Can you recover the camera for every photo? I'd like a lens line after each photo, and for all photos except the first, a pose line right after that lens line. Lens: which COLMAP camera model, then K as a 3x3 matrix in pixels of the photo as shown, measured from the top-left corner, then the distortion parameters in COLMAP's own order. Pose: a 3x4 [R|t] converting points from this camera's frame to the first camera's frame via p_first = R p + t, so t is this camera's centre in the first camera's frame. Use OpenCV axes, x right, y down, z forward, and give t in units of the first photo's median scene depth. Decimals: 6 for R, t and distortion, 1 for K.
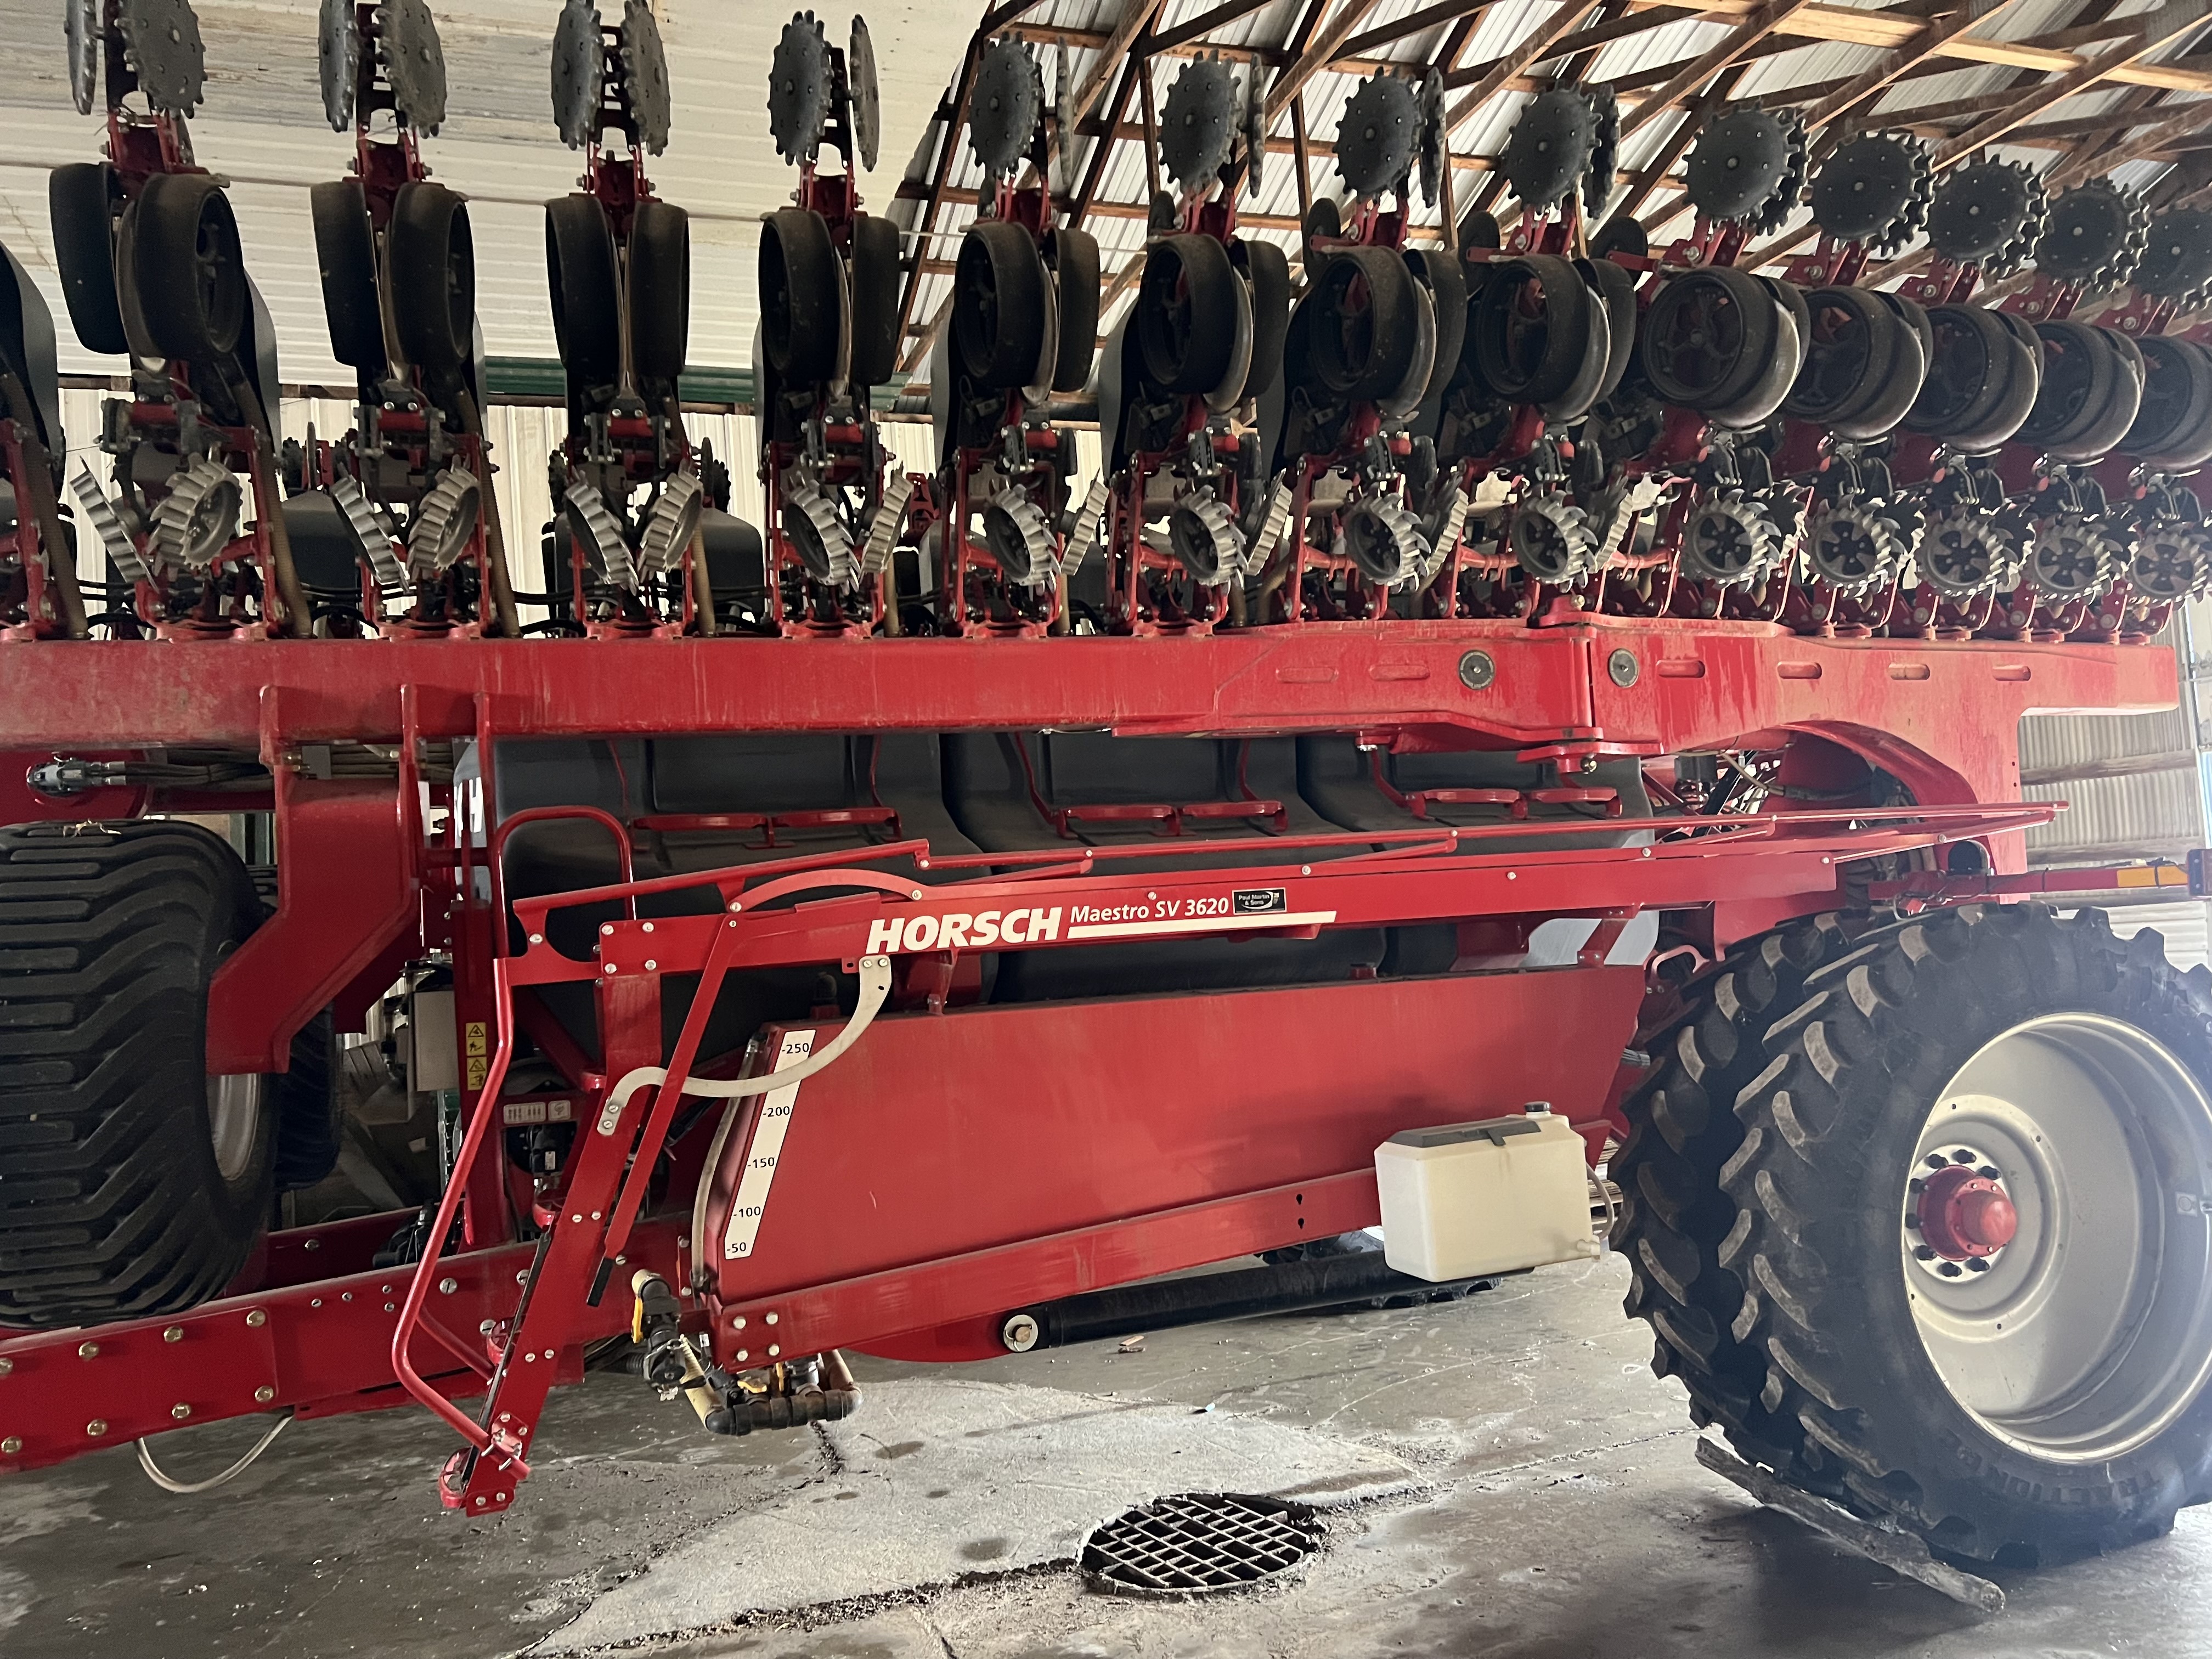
lens RADIAL K [[1677.1, 0, 1106.0], [0, 1677.1, 829.5], [0, 0, 1]] dist [0.002414, -0.004571]
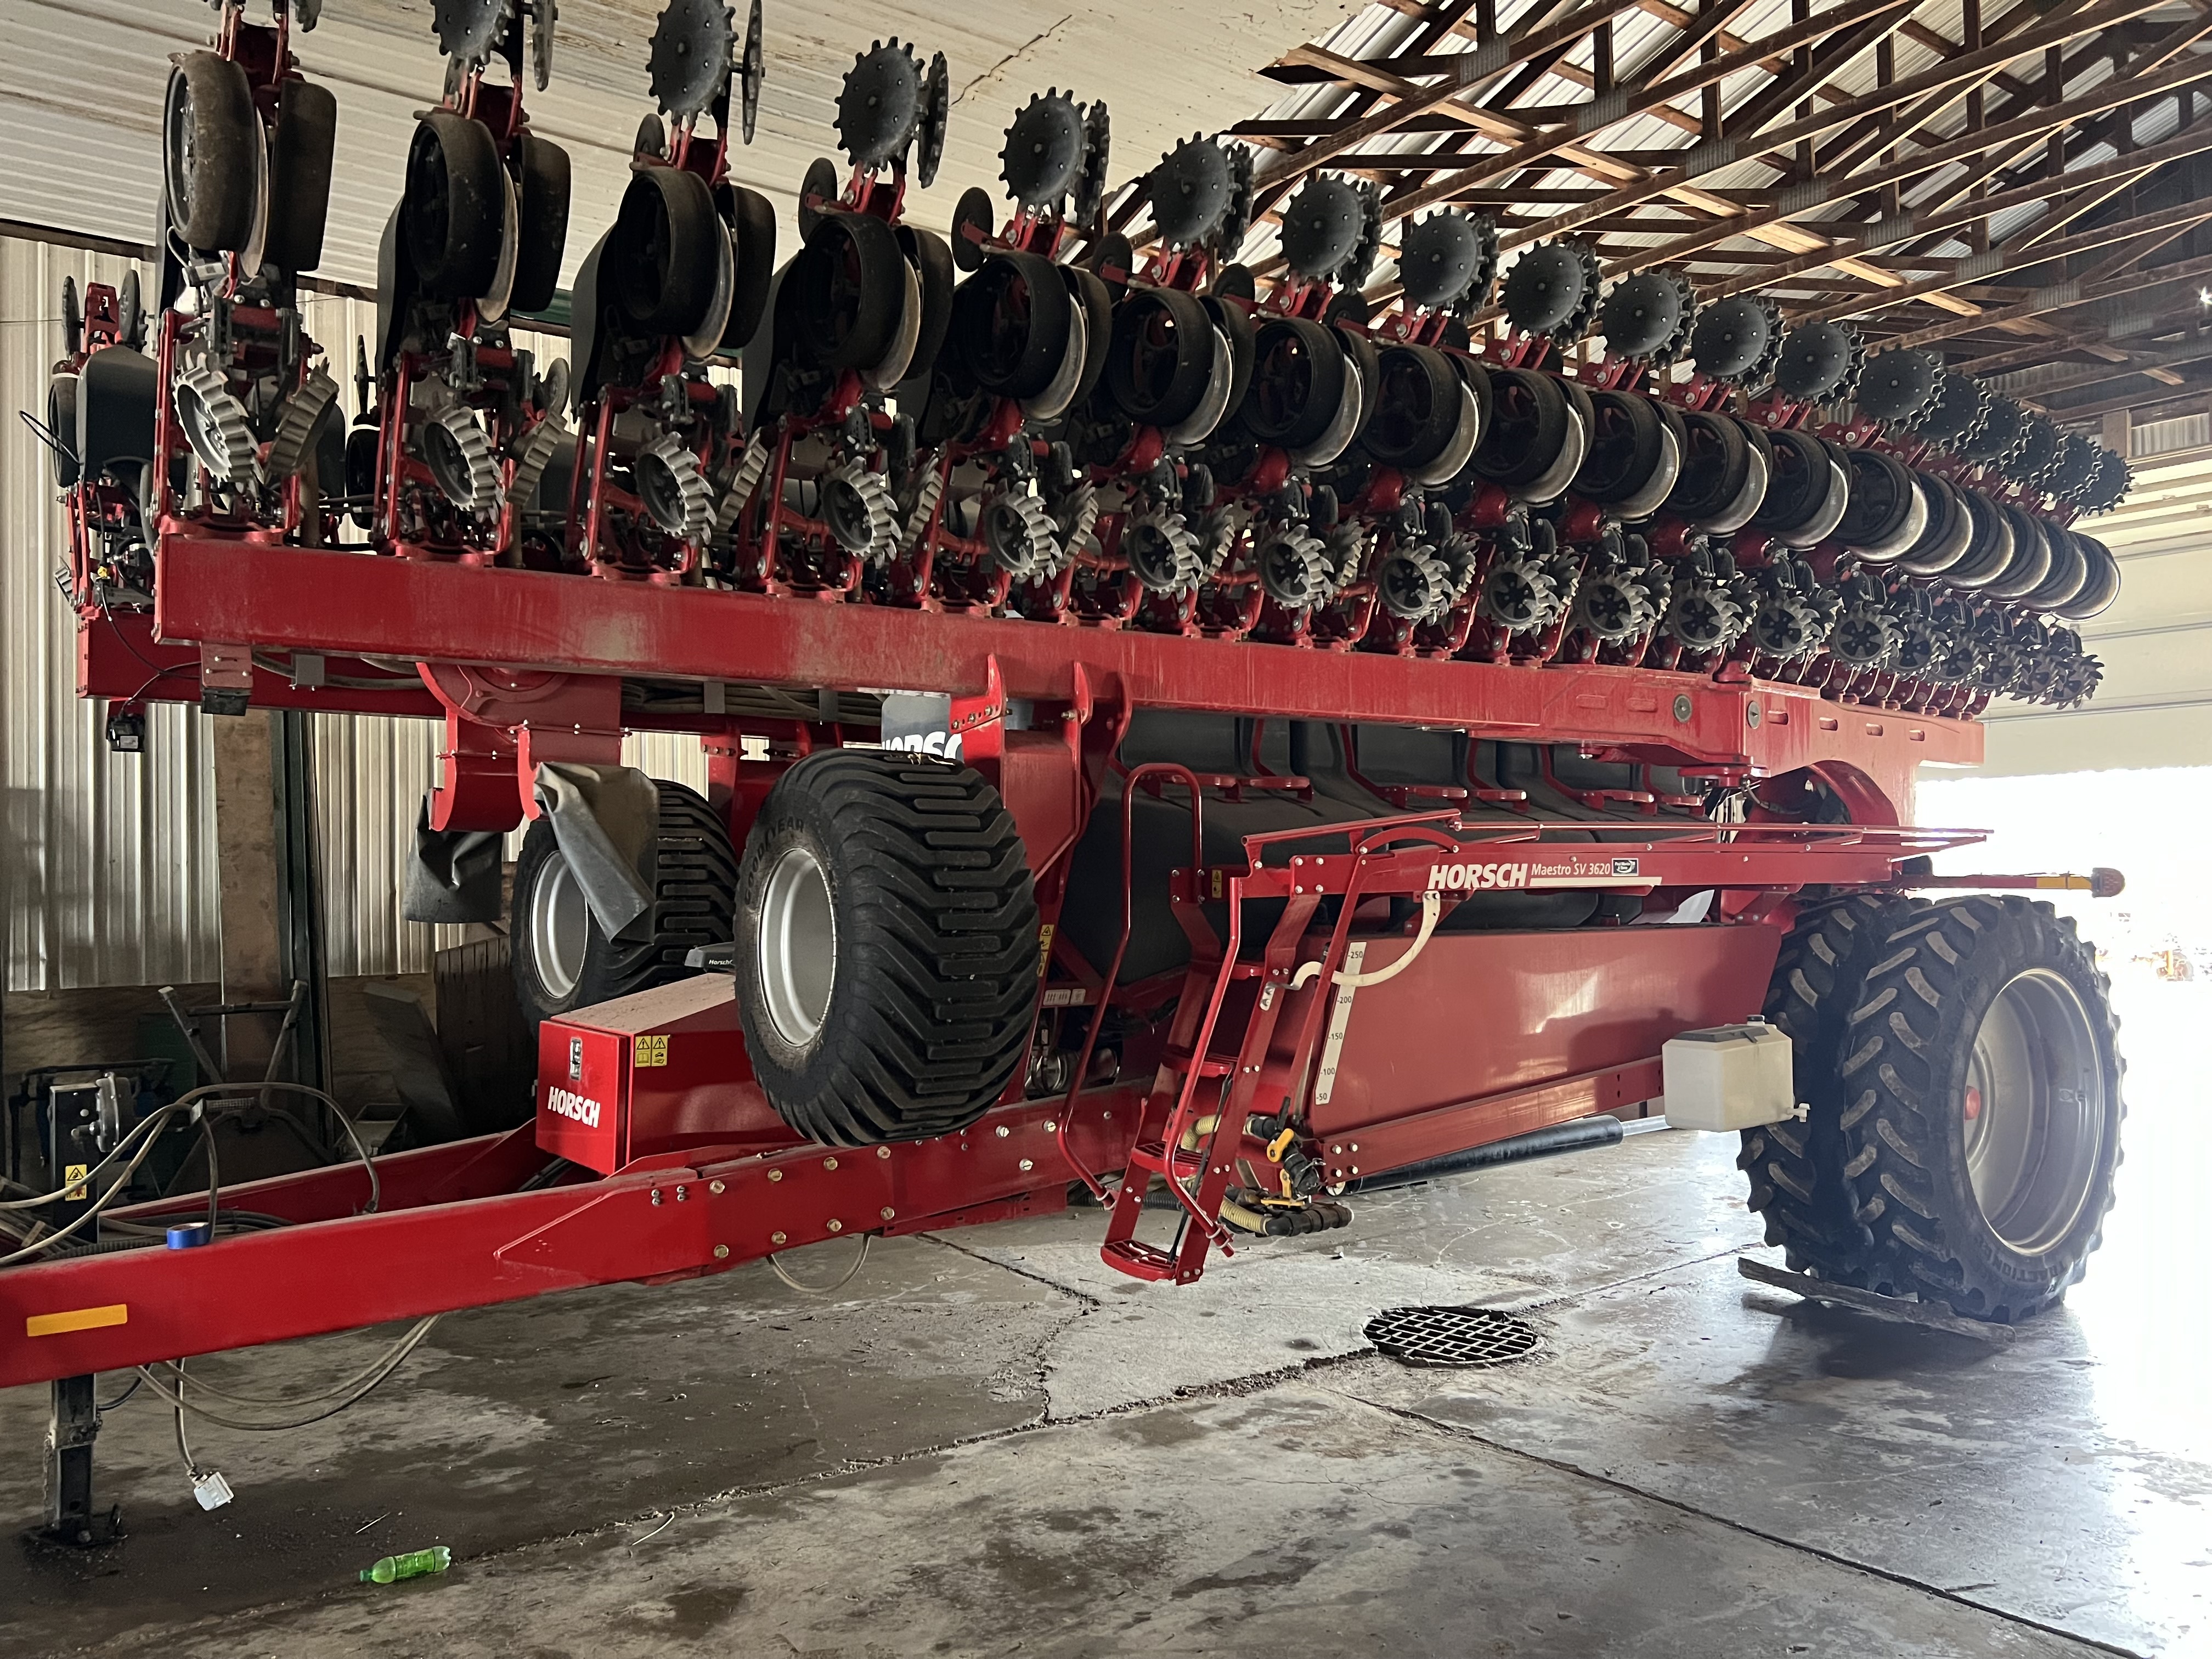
lens RADIAL K [[1667.1, 0, 1030.4], [0, 1667.1, 856.1], [0, 0, 1]] dist [0.011970, -0.040927]
pose [[0.958005, 0.057527, 0.280922, -0.621420], [-0.068493, 0.997219, 0.029367, 0.021196], [-0.278451, -0.047375, 0.959281, -0.166834]]
